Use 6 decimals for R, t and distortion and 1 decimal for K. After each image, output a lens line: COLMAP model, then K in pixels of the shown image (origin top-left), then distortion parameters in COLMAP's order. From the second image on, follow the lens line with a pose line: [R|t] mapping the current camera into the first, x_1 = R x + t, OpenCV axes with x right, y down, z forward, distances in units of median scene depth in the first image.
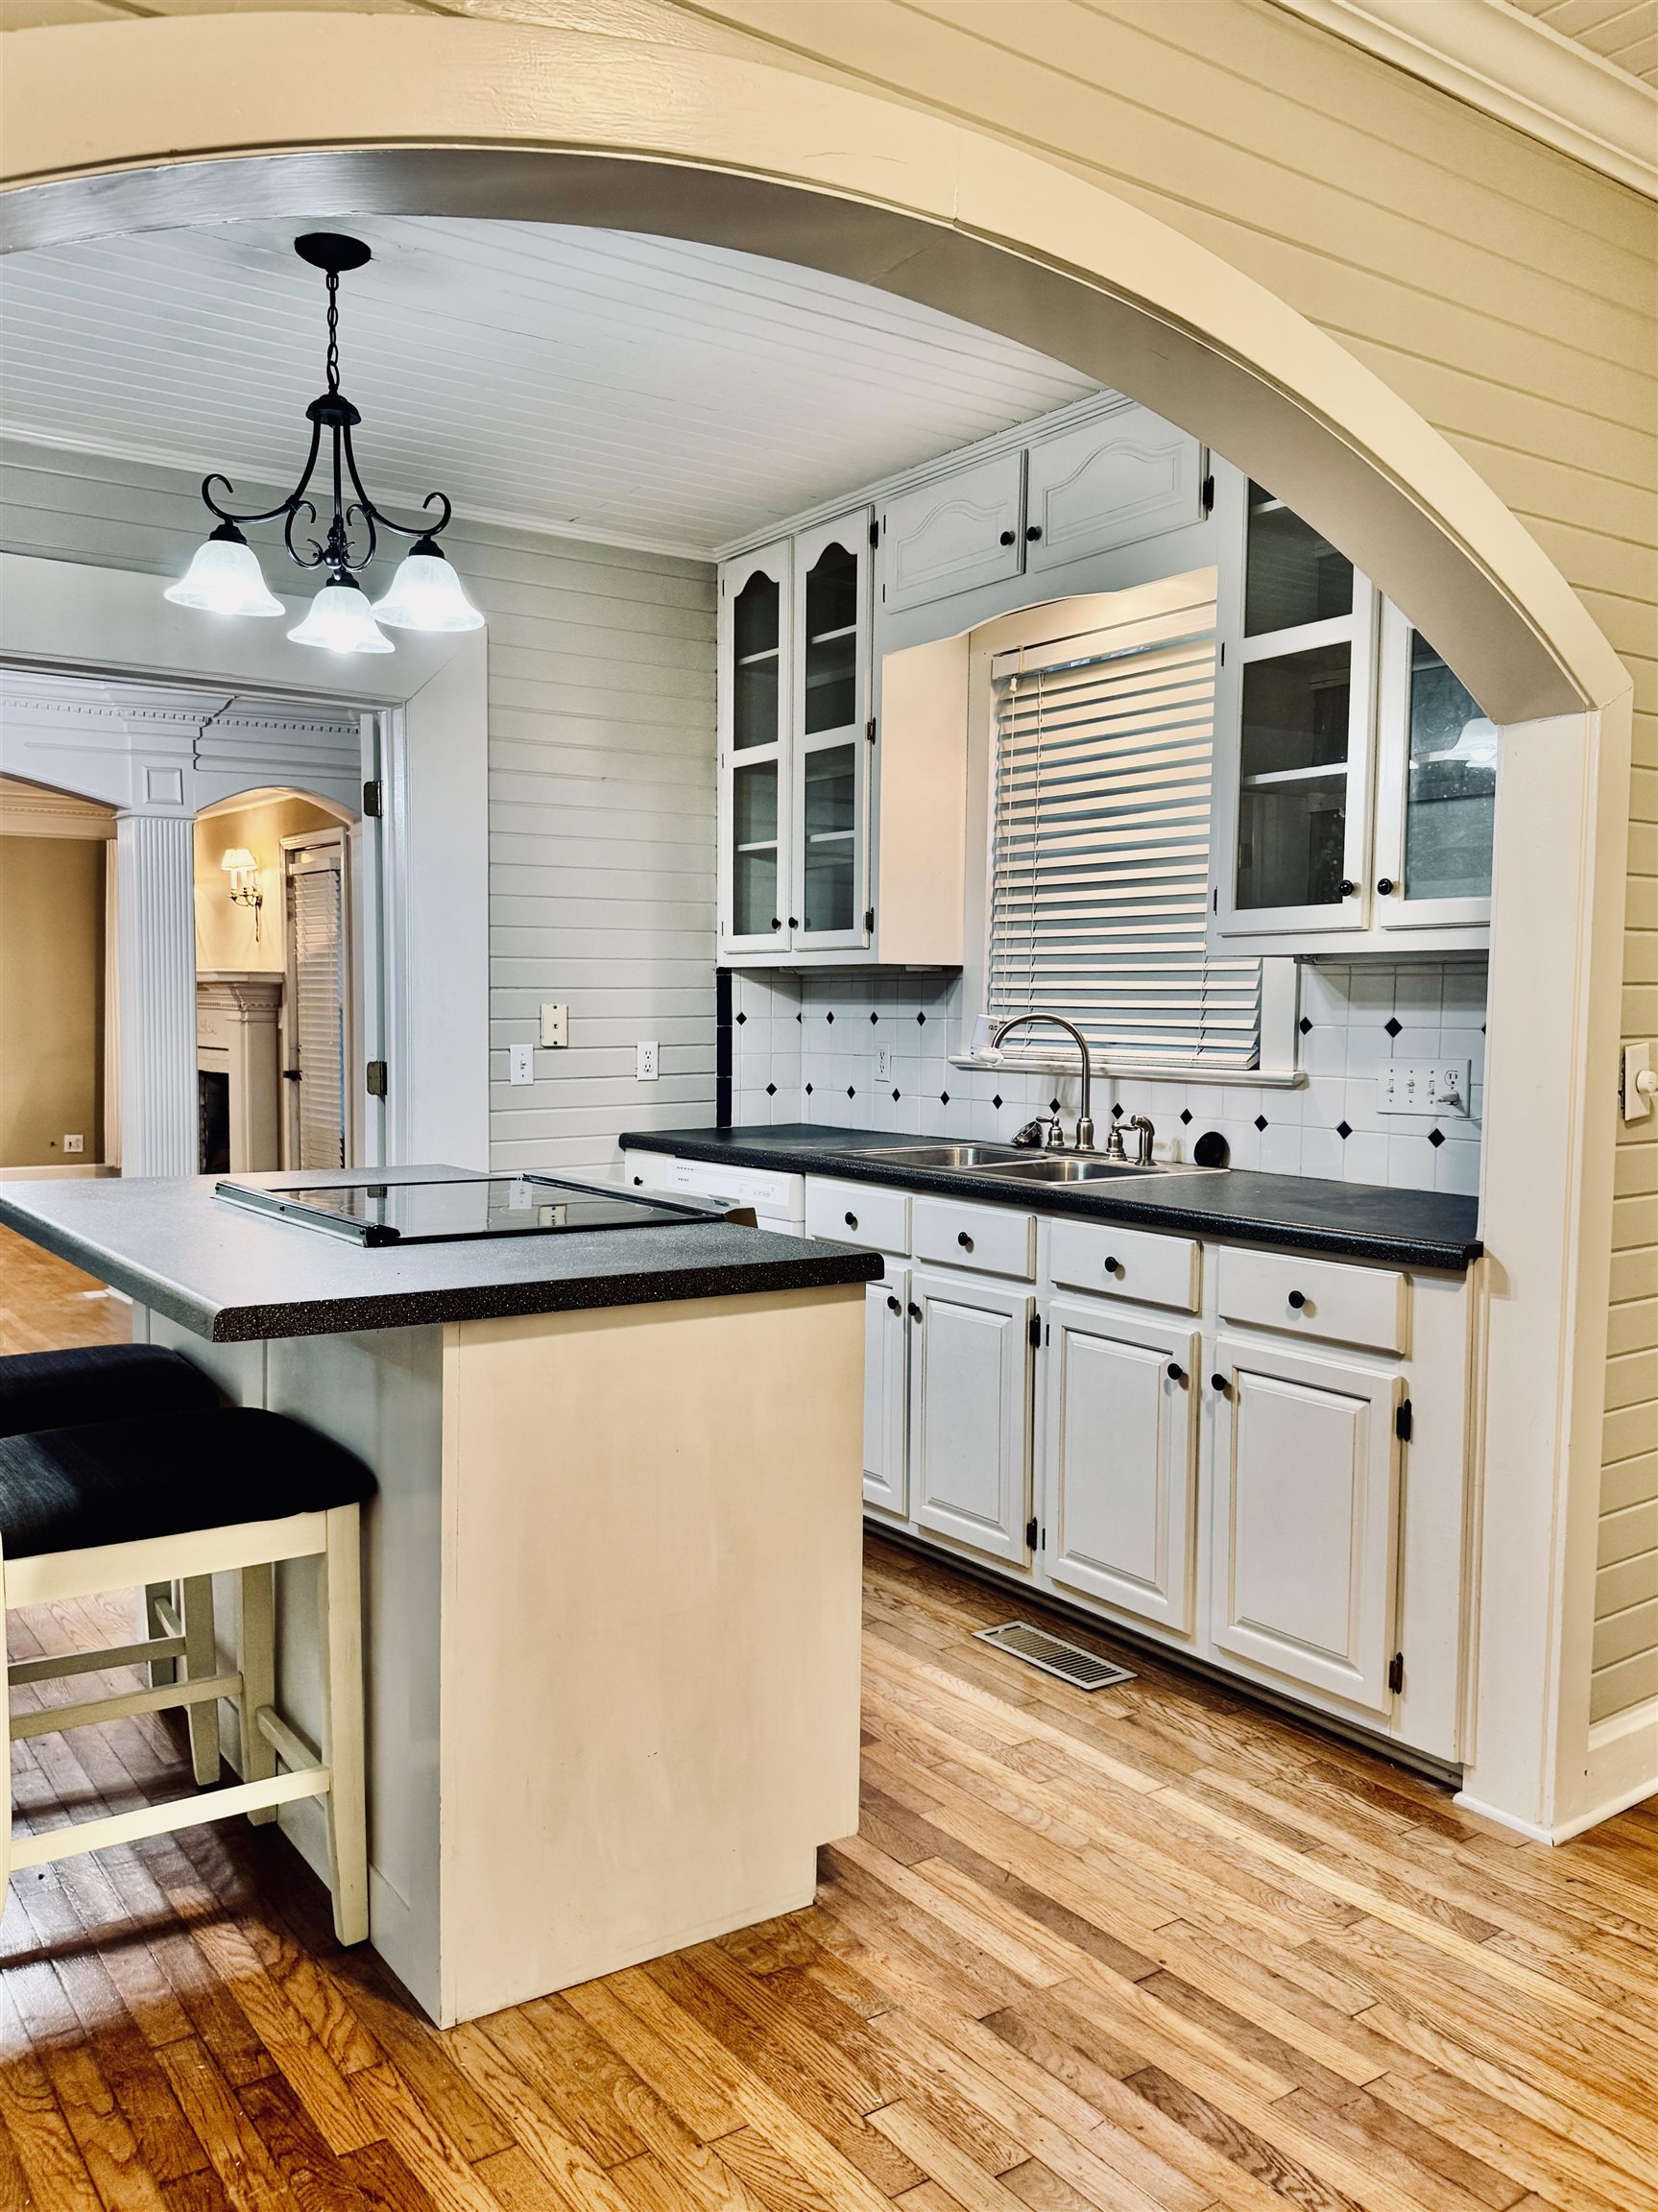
lens RADIAL K [[1728.5, 0, 828.0], [0, 1728.5, 1109.8], [0, 0, 1]] dist [0.060422, -0.061020]
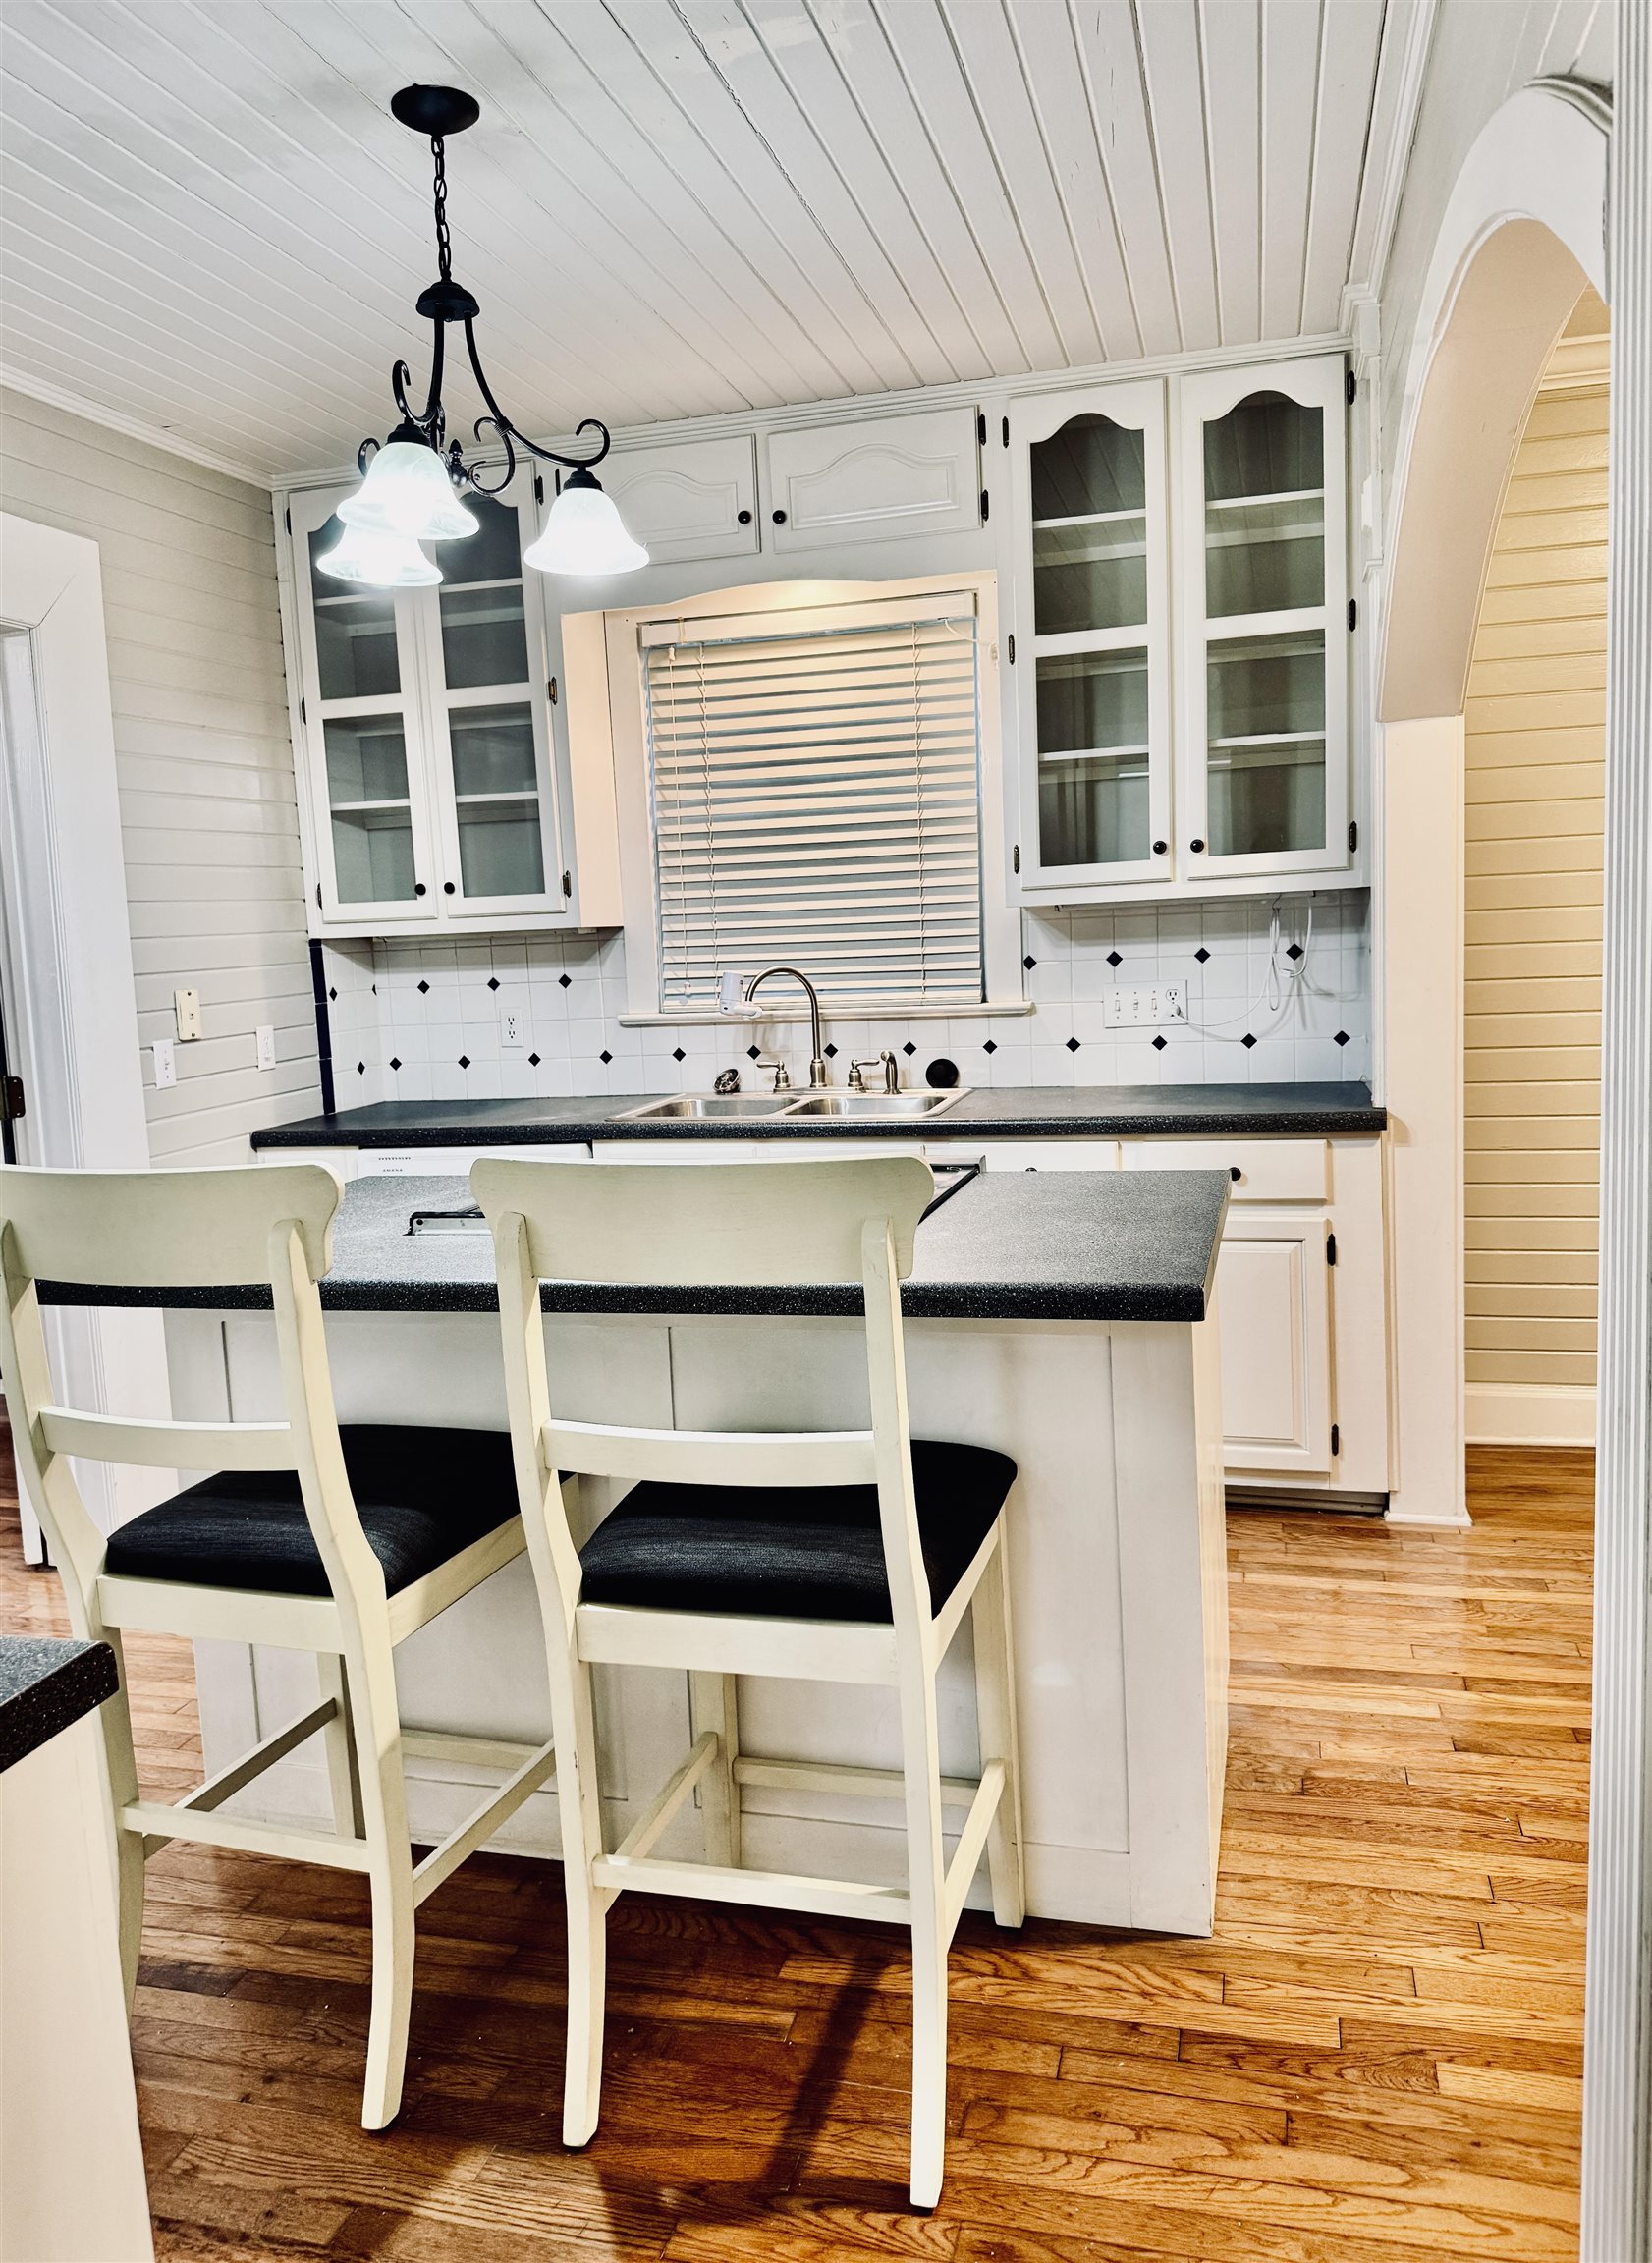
lens RADIAL K [[1655.0, 0, 866.5], [0, 1655.0, 1082.7], [0, 0, 1]] dist [0.053306, -0.020756]
pose [[0.756965, -0.102254, 0.645406, -0.553974], [0.091613, 0.994533, 0.050119, -0.032906], [-0.647002, 0.021190, 0.762194, 0.197604]]
